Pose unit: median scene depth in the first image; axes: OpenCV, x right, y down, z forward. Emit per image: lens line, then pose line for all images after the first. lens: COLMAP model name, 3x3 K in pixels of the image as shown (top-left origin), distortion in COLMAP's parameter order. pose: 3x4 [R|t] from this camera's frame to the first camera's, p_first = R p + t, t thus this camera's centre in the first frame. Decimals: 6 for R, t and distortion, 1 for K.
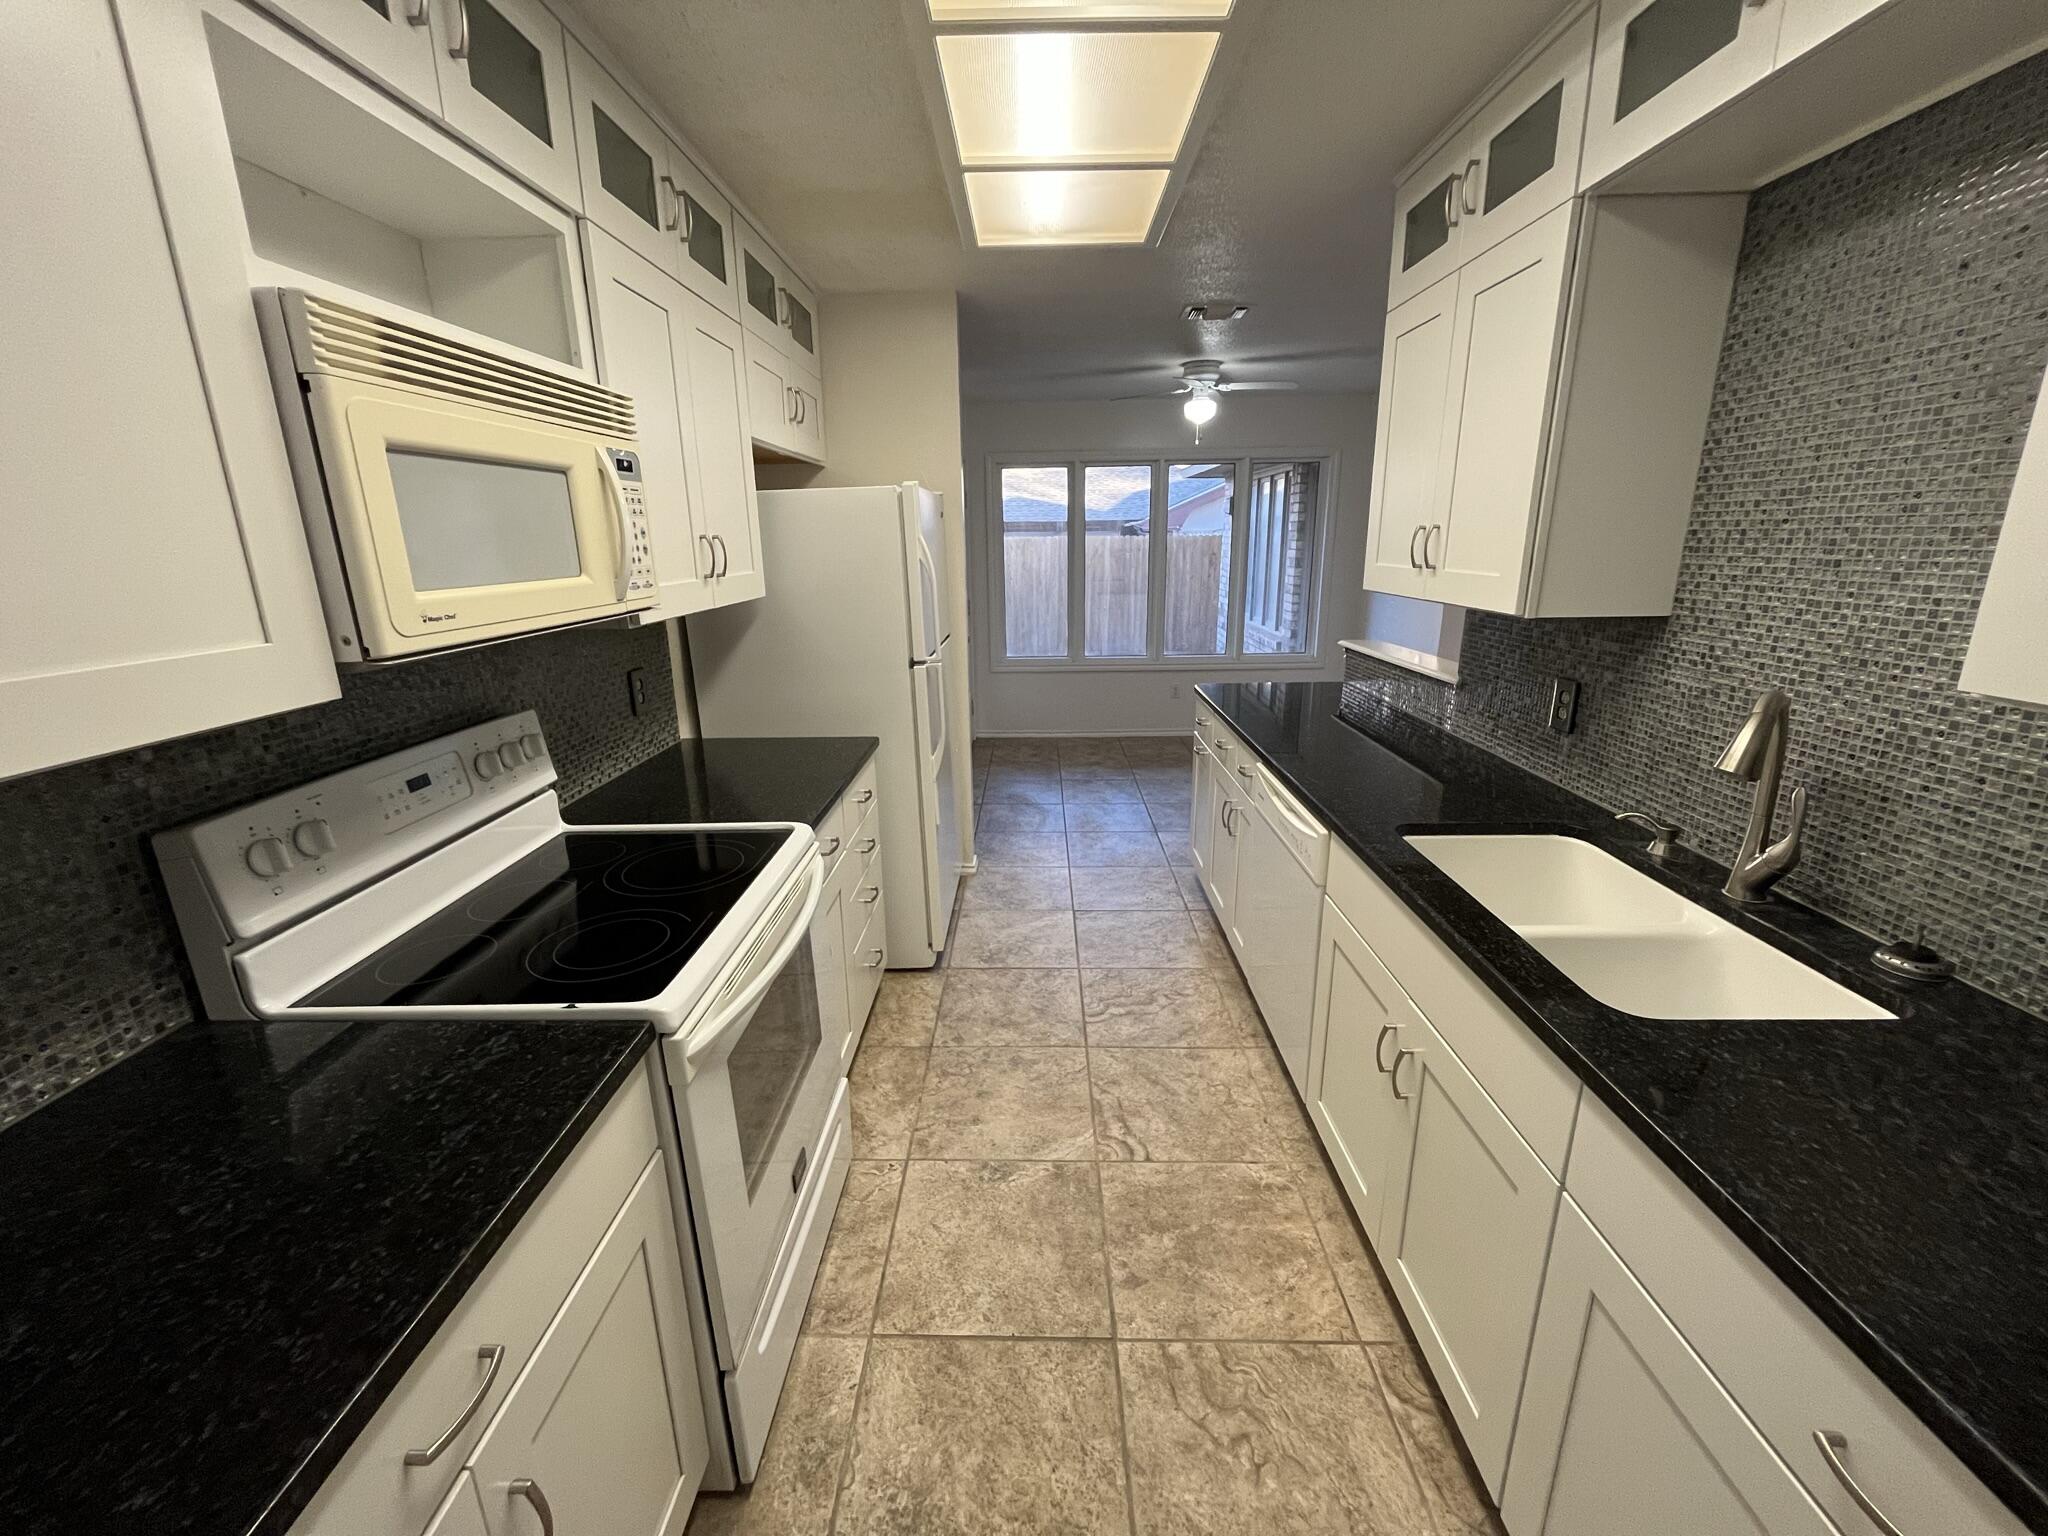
lens RADIAL K [[829.4, 0, 1021.9], [0, 829.4, 766.2], [0, 0, 1]] dist [0.002363, 0.000189]
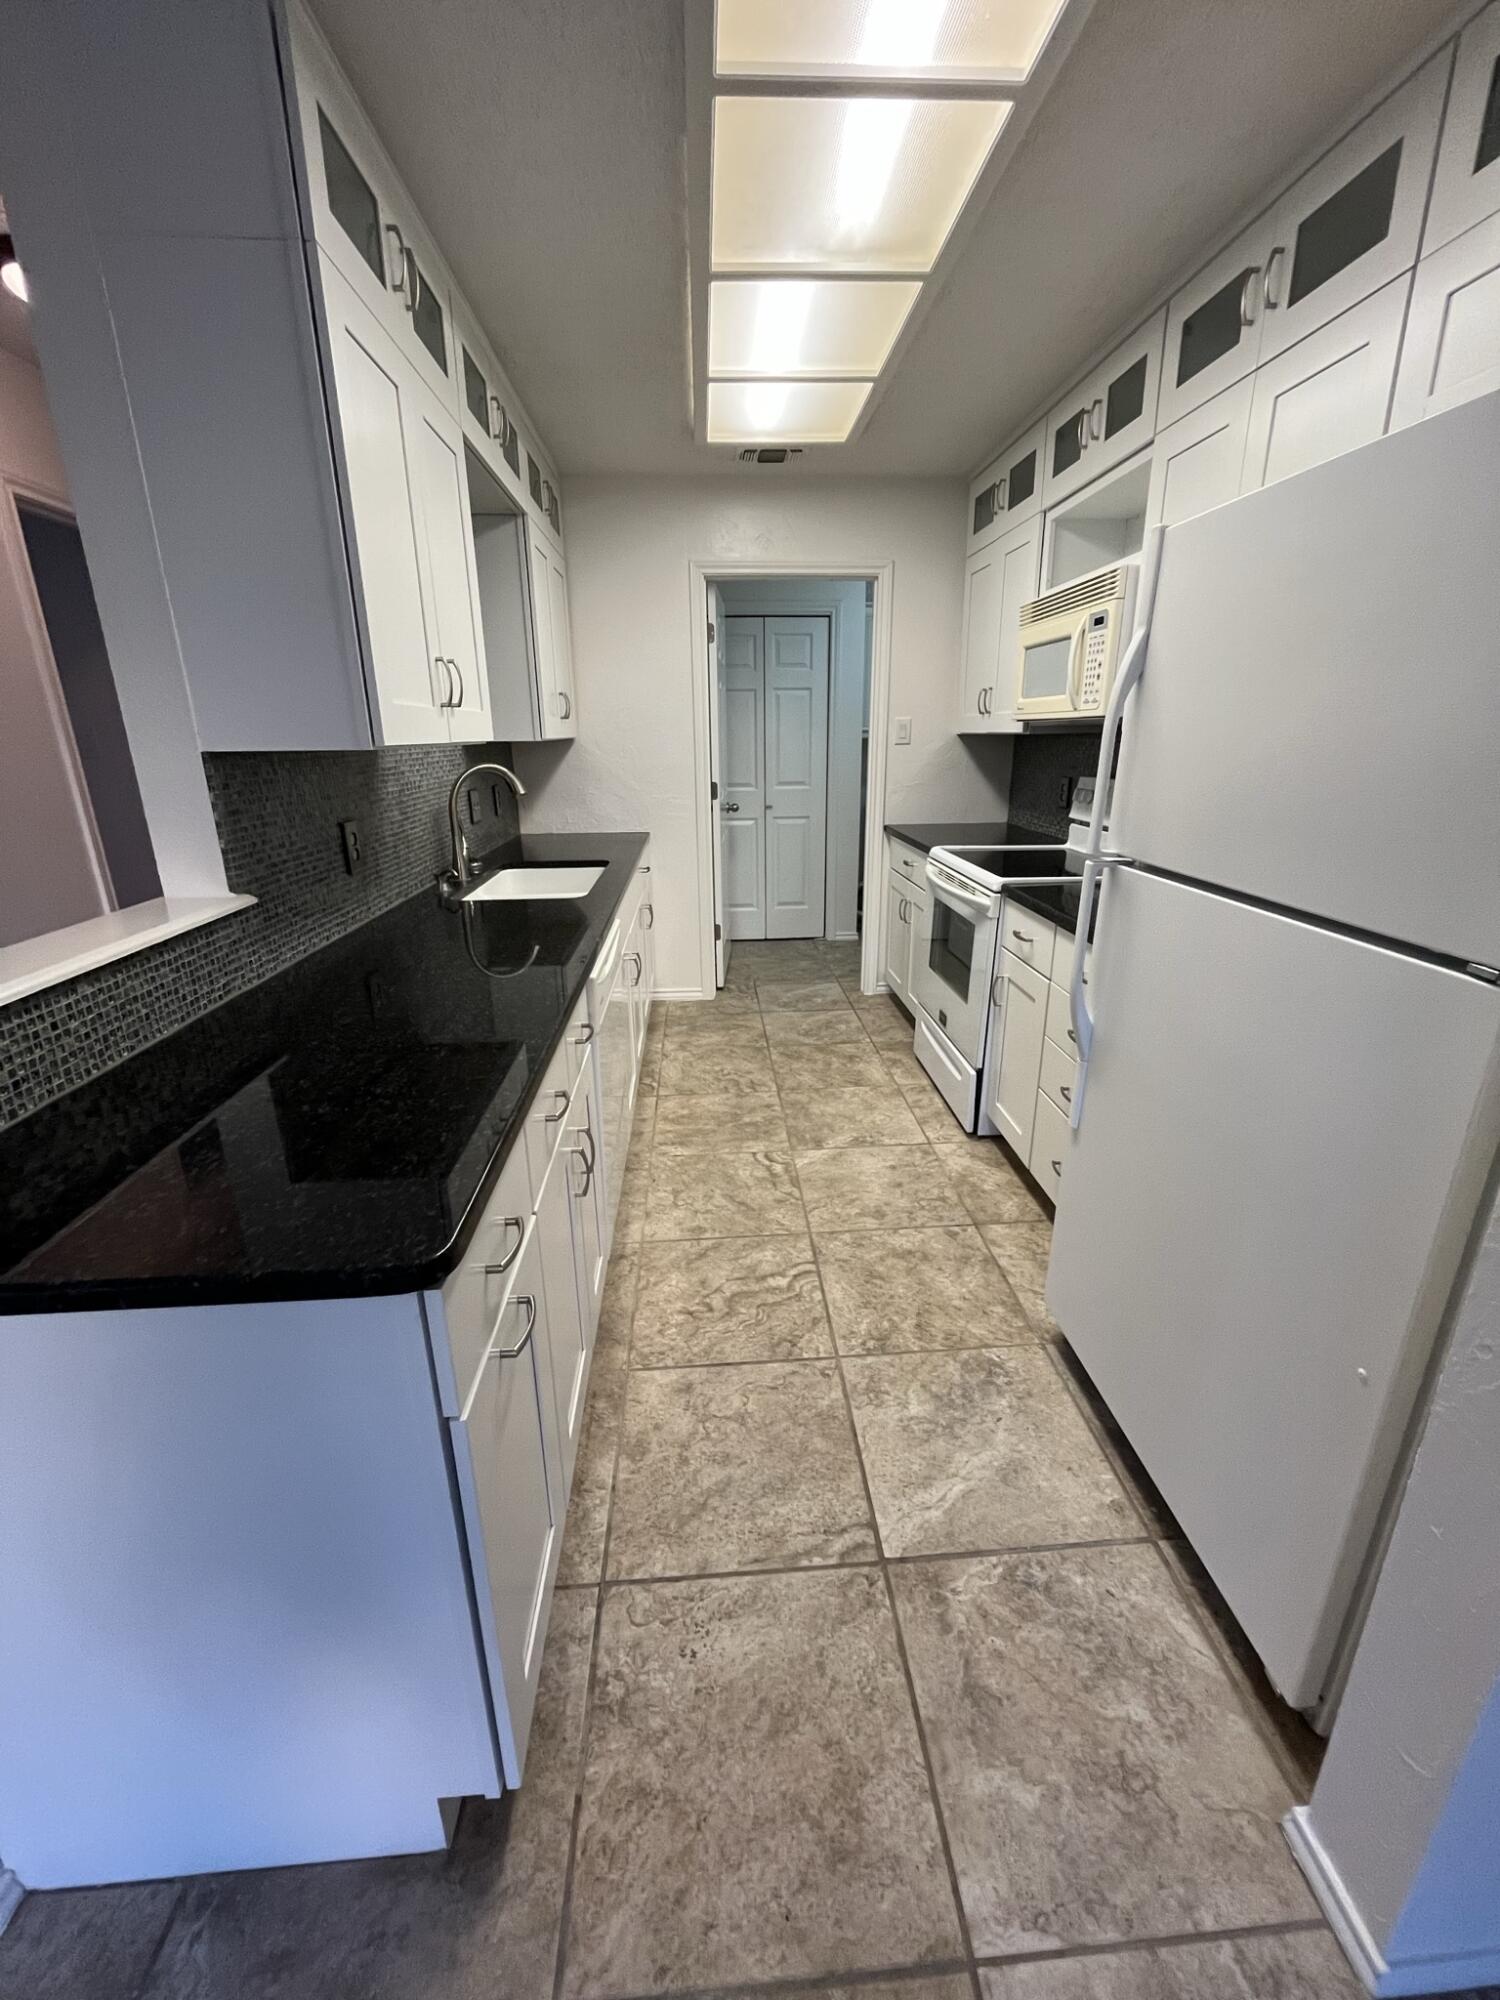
lens RADIAL K [[809.9, 0, 750.8], [0, 809.9, 996.1], [0, 0, 1]] dist [0.002363, 0.000189]
pose [[-0.996458, 0.051200, -0.066708, 0.227414], [0.005587, 0.831829, 0.555004, -0.458715], [0.083906, 0.552666, -0.829169, 1.907494]]
